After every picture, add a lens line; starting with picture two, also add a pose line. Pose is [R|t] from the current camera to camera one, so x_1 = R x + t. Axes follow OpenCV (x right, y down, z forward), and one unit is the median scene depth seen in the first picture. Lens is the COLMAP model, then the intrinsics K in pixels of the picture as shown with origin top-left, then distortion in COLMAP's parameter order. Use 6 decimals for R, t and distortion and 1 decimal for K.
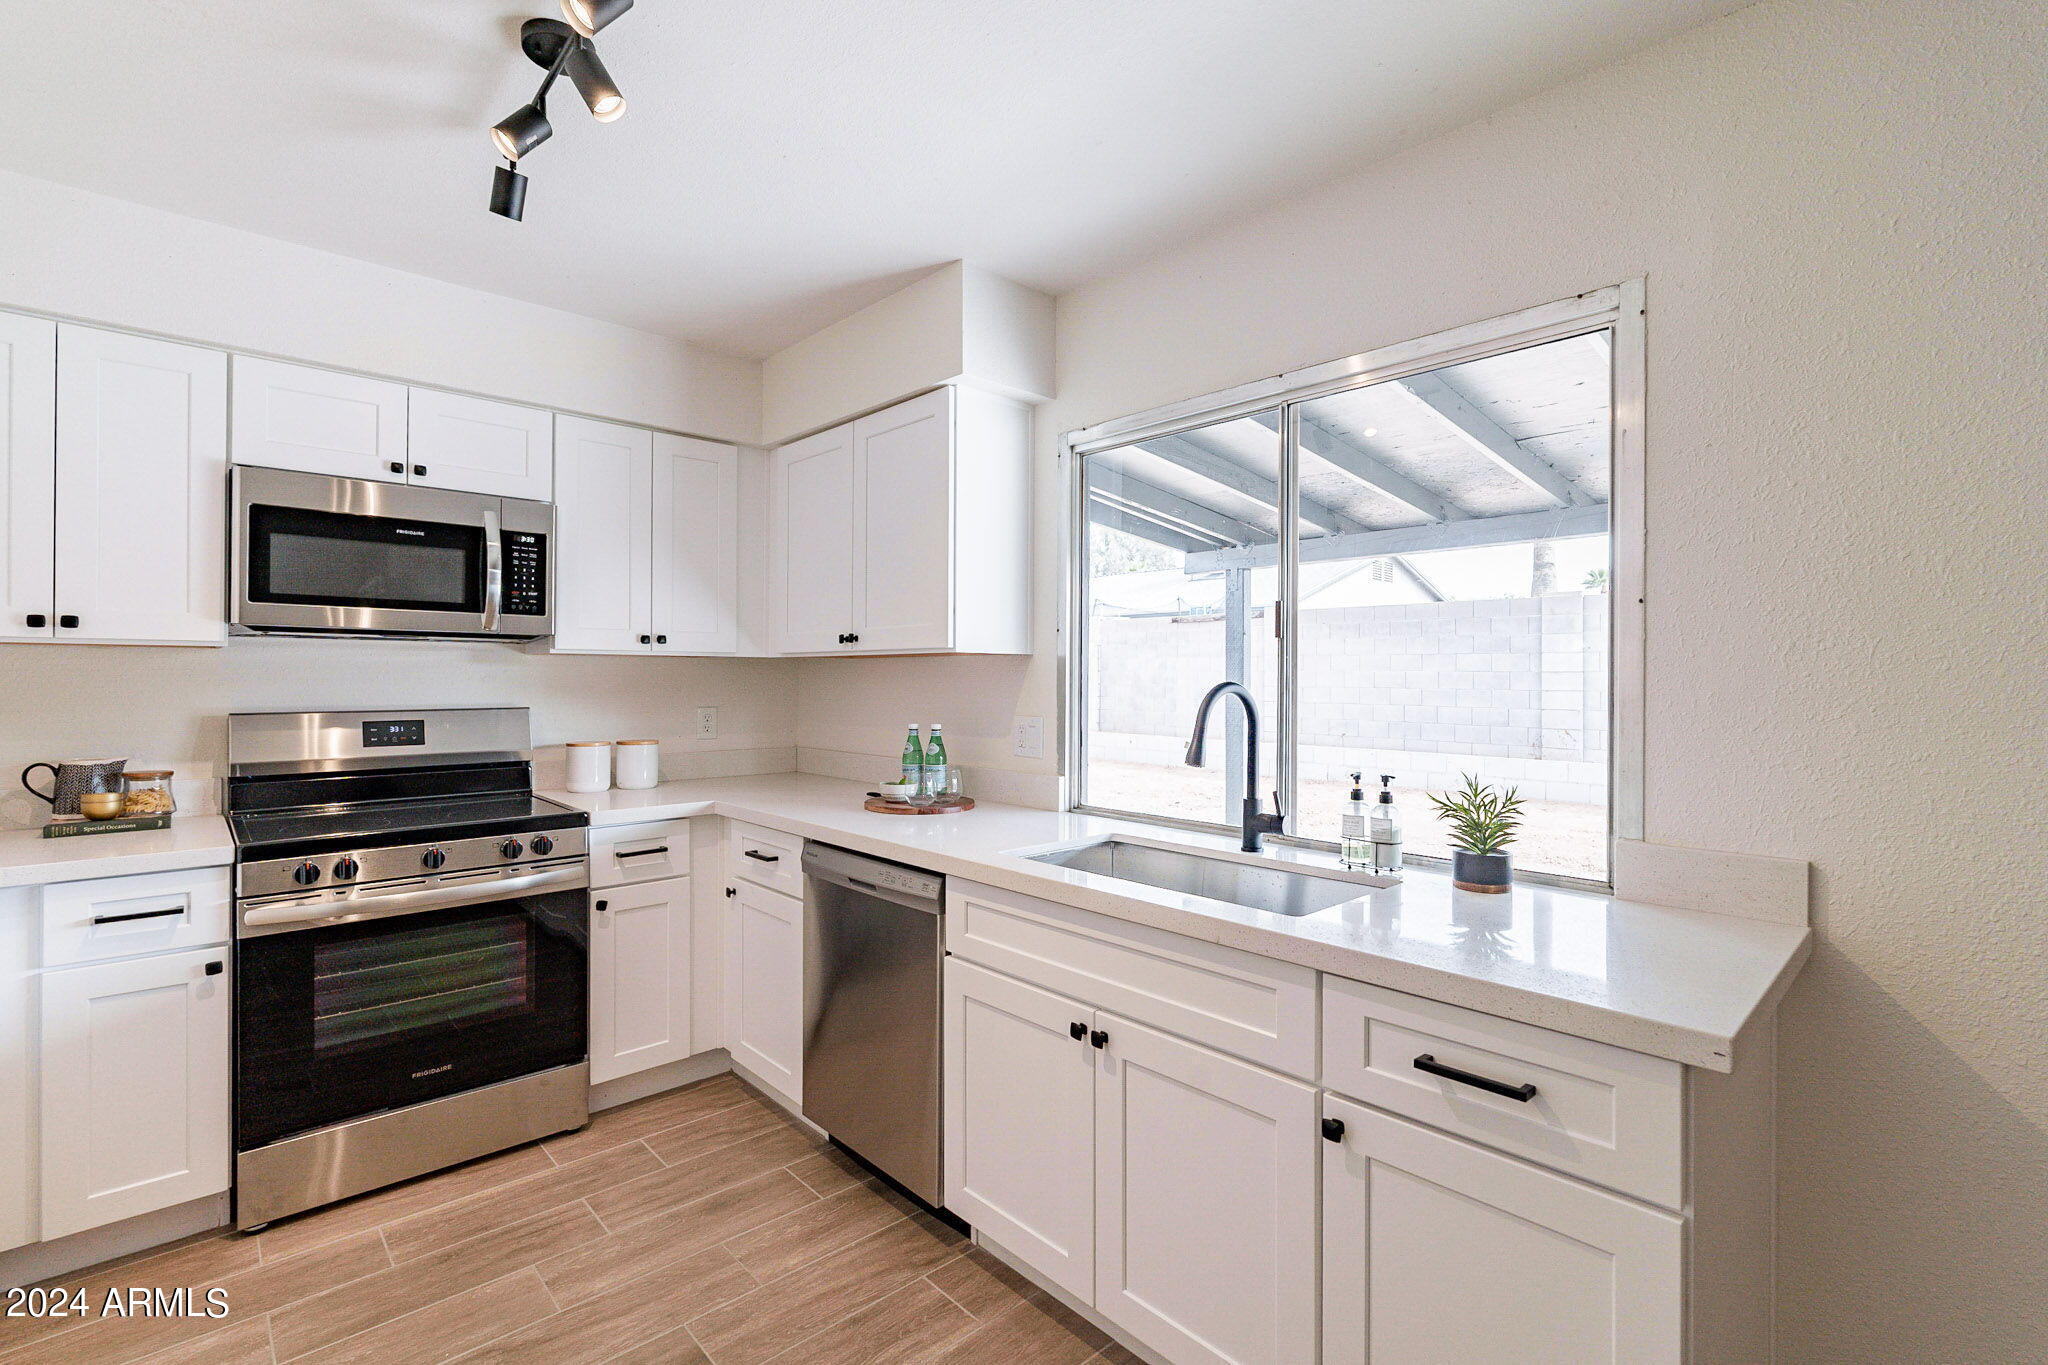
lens RADIAL K [[900.9, 0, 1023.4], [0, 900.9, 676.0], [0, 0, 1]] dist [-0.005438, 0.000628]
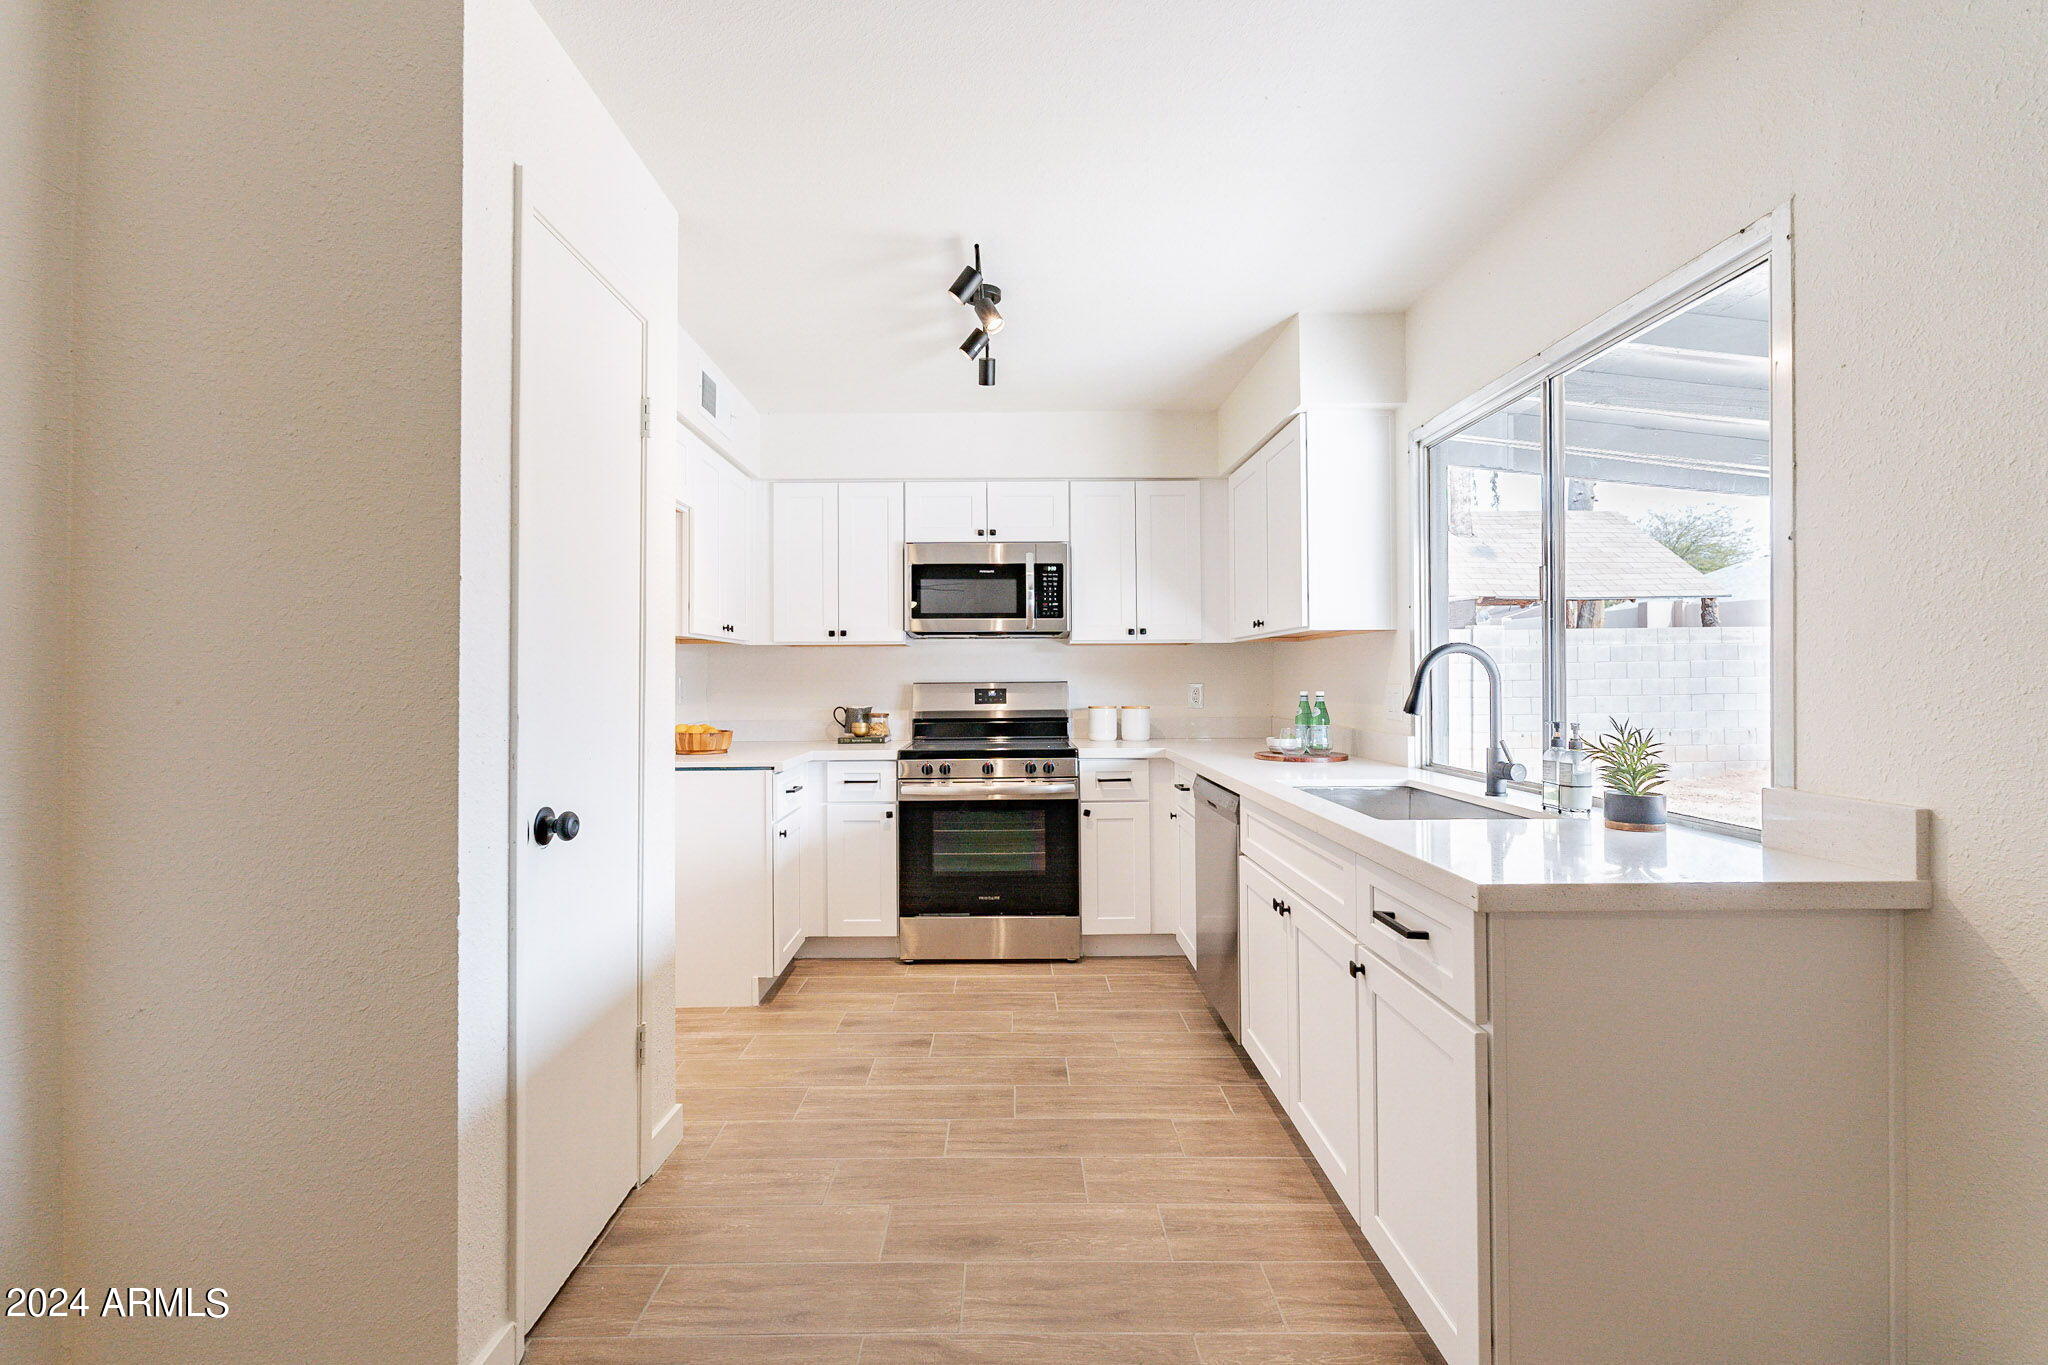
lens RADIAL K [[900.9, 0, 1023.7], [0, 900.9, 668.2], [0, 0, 1]] dist [-0.005438, 0.000628]
pose [[0.739859, -0.016309, -0.672564, 0.464003], [0.010089, 0.999863, -0.013147, 0.038274], [0.672686, 0.002941, 0.739922, -0.165110]]
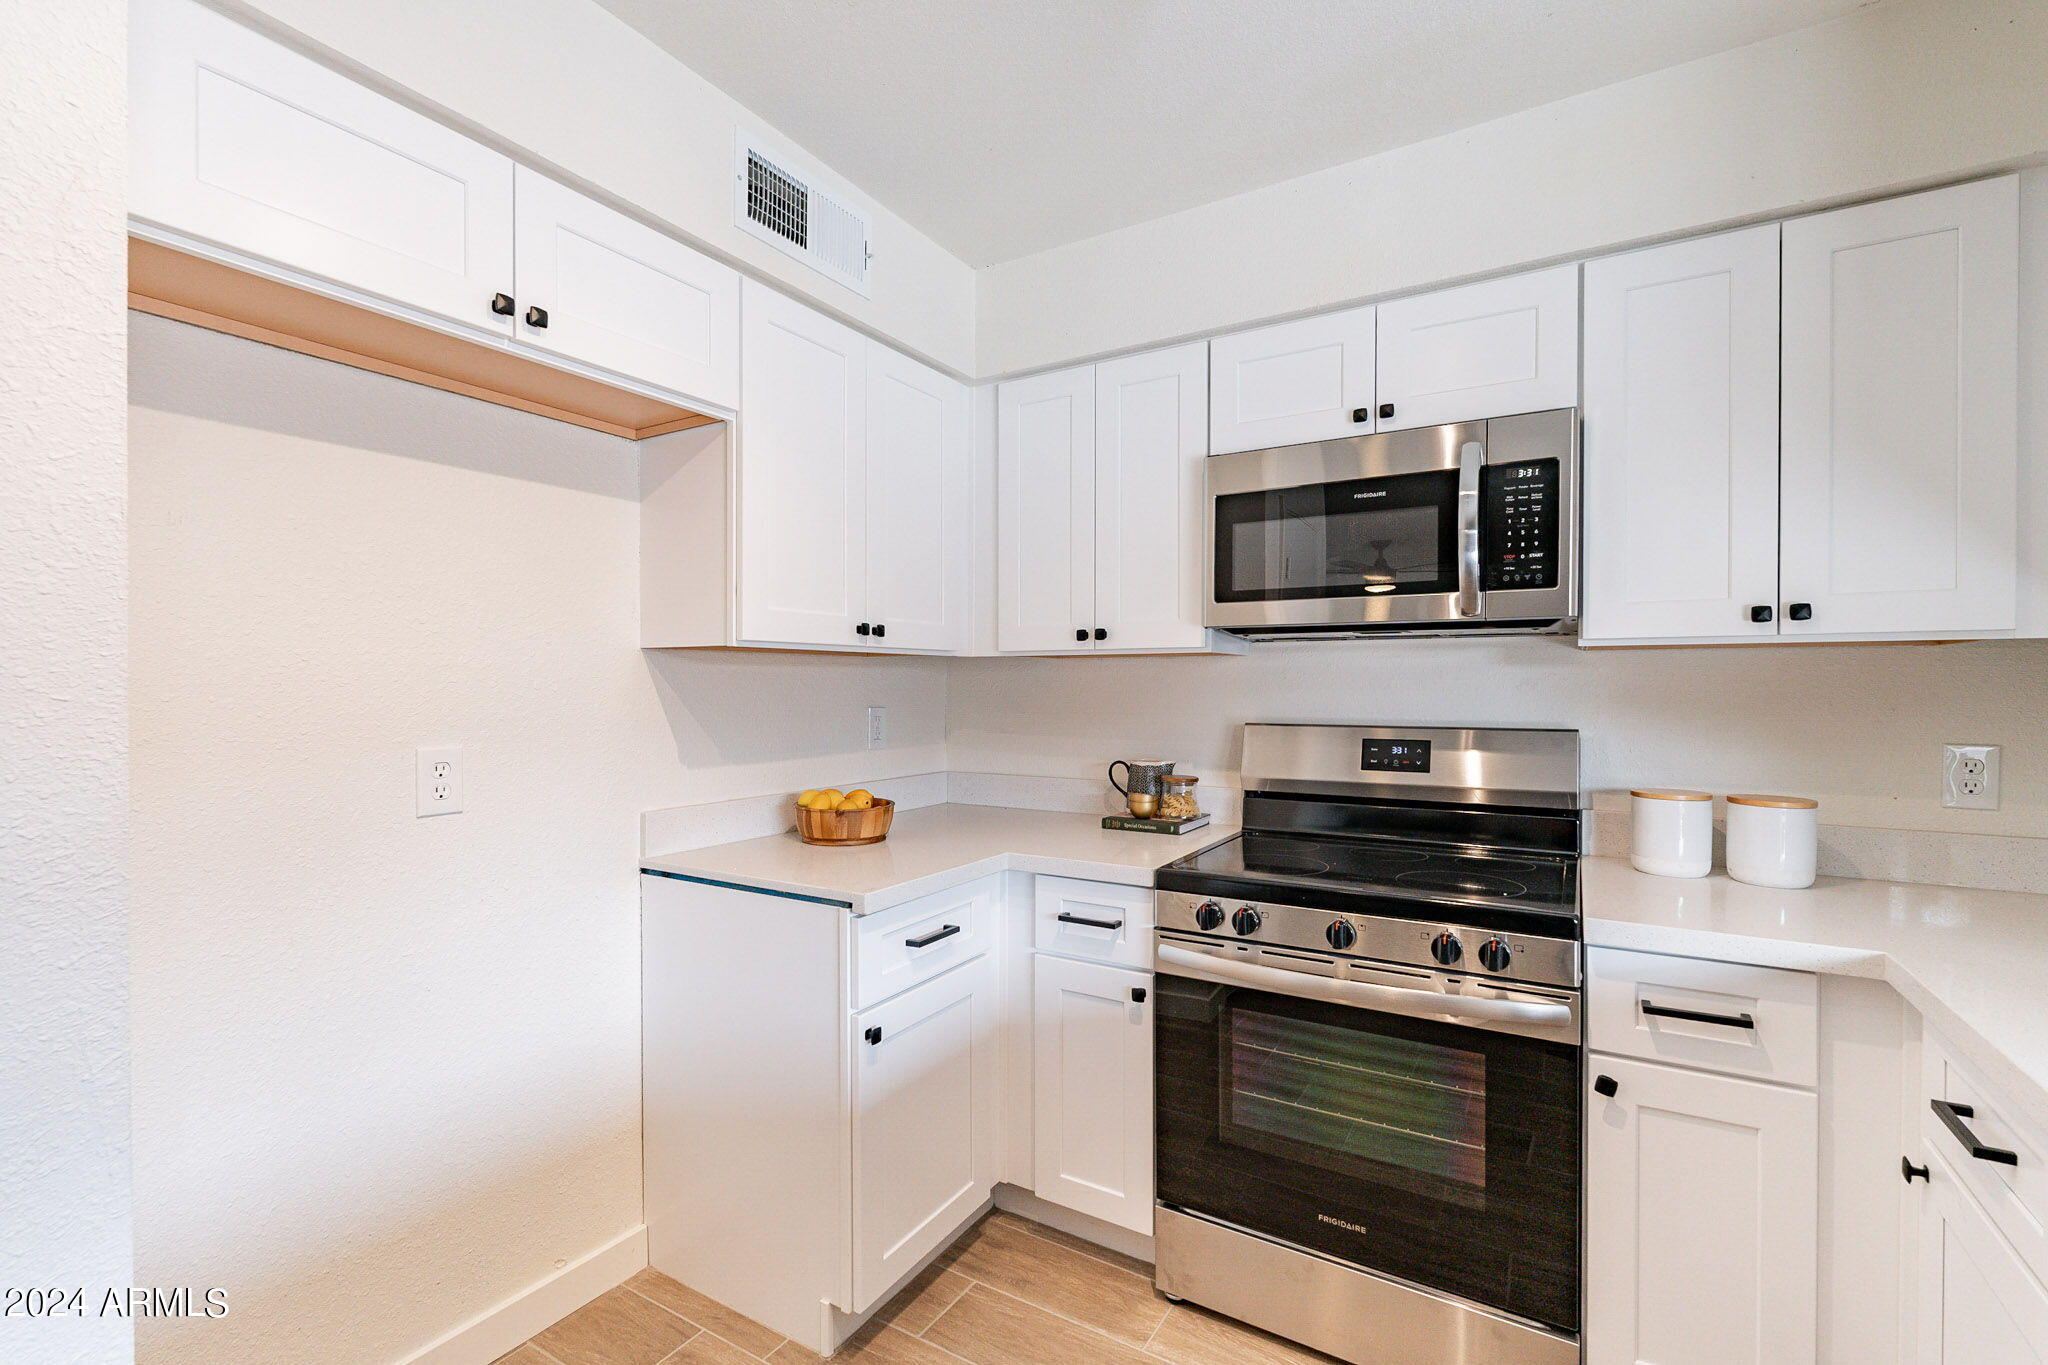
lens RADIAL K [[900.9, 0, 1032.1], [0, 900.9, 692.3], [0, 0, 1]] dist [-0.005438, 0.000628]
pose [[0.270112, 0.004598, -0.962818, -0.023433], [0.001549, 0.999985, 0.005210, 0.003471], [0.962828, -0.002899, 0.270101, 0.515963]]
